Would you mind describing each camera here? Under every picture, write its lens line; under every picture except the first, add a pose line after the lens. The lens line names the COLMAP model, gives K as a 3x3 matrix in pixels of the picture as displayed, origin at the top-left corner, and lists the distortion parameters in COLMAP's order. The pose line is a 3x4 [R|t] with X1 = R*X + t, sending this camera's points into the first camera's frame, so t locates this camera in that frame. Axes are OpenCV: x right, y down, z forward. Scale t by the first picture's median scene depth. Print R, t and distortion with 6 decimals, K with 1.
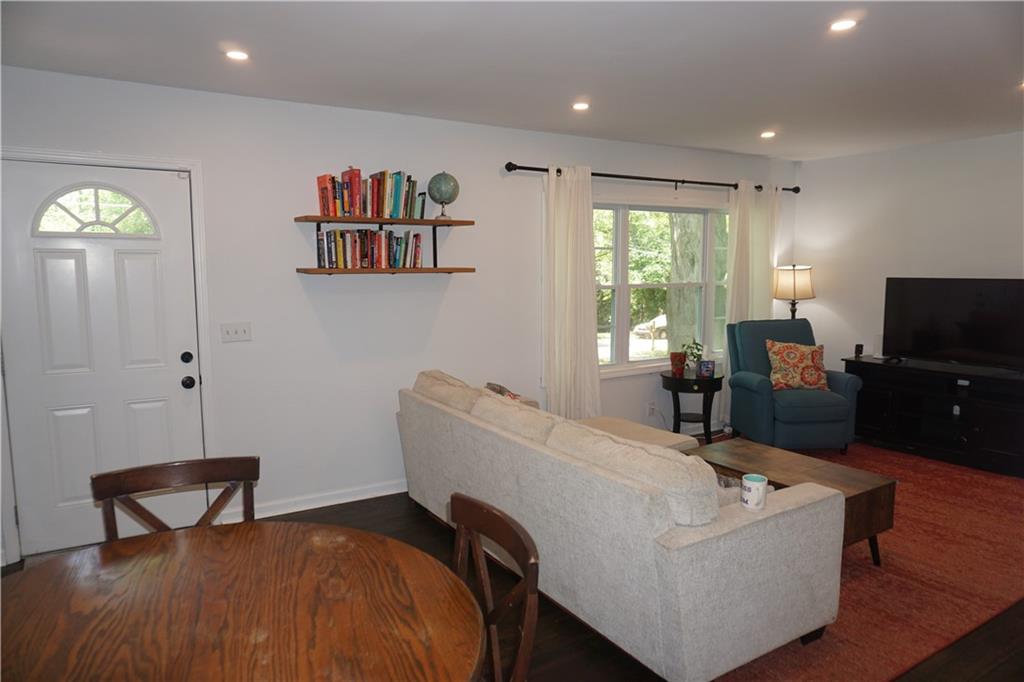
lens RADIAL K [[676.8, 0, 514.0], [0, 676.8, 341.7], [0, 0, 1]] dist [-0.037774, 0.007162]
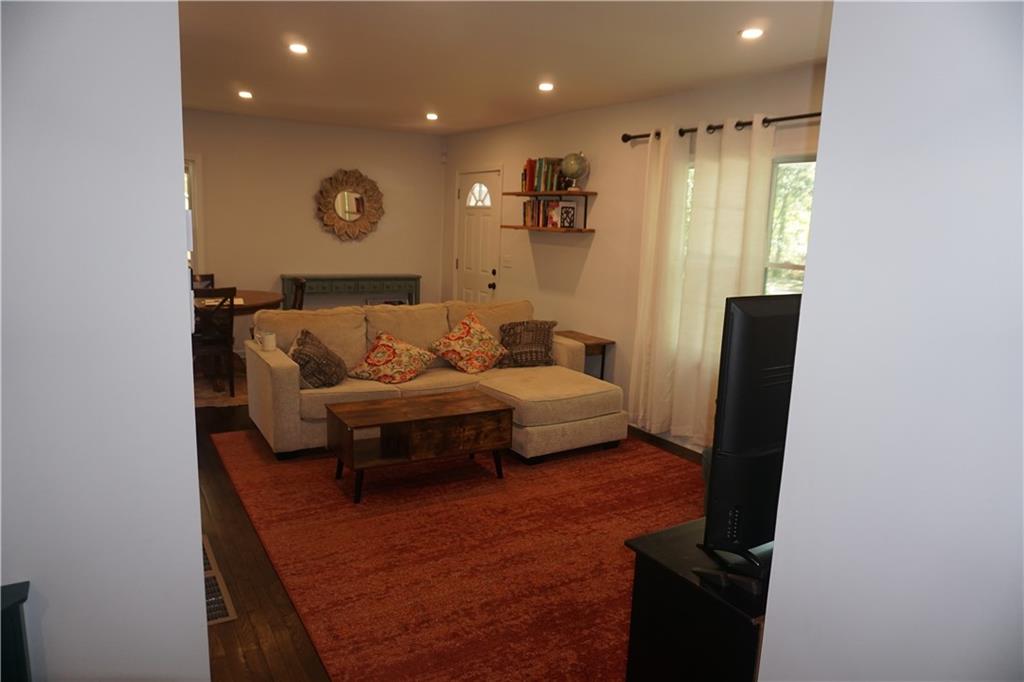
lens RADIAL K [[676.8, 0, 509.4], [0, 676.8, 339.4], [0, 0, 1]] dist [-0.037774, 0.007162]
pose [[-0.024731, 0.172120, -0.984766, 1.409775], [-0.154992, 0.972496, 0.173867, -0.130188], [0.987606, 0.156930, 0.002627, 1.083054]]
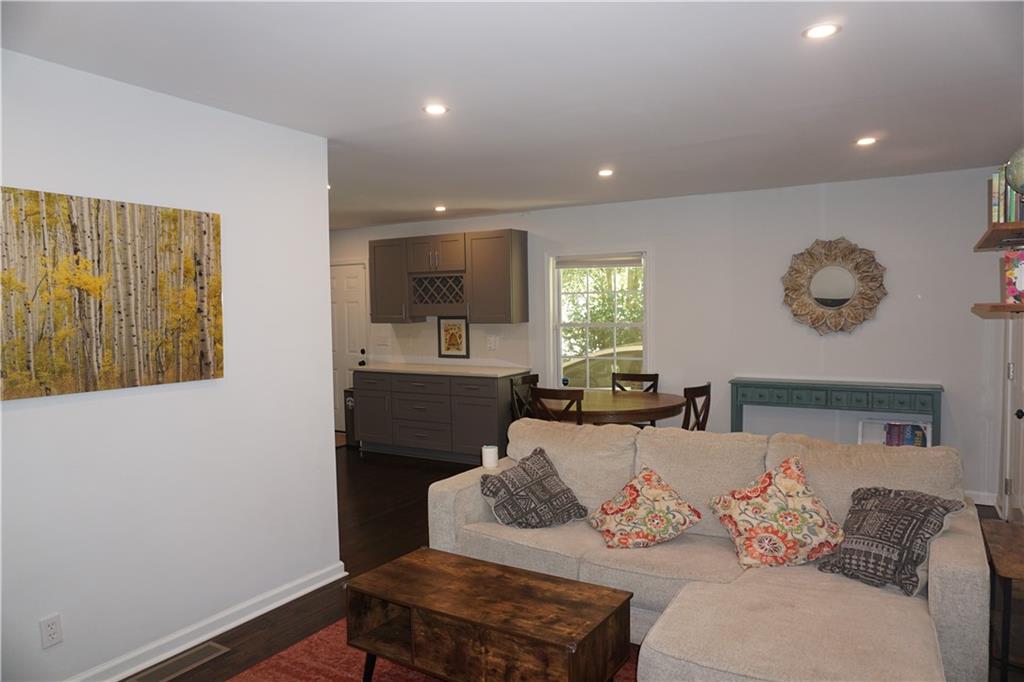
lens RADIAL K [[676.8, 0, 512.8], [0, 676.8, 340.2], [0, 0, 1]] dist [-0.037774, 0.007162]
pose [[-0.892144, 0.036575, -0.450269, 0.659950], [-0.035332, 0.988015, 0.150262, -0.175794], [0.450368, 0.149965, -0.880159, 1.542591]]
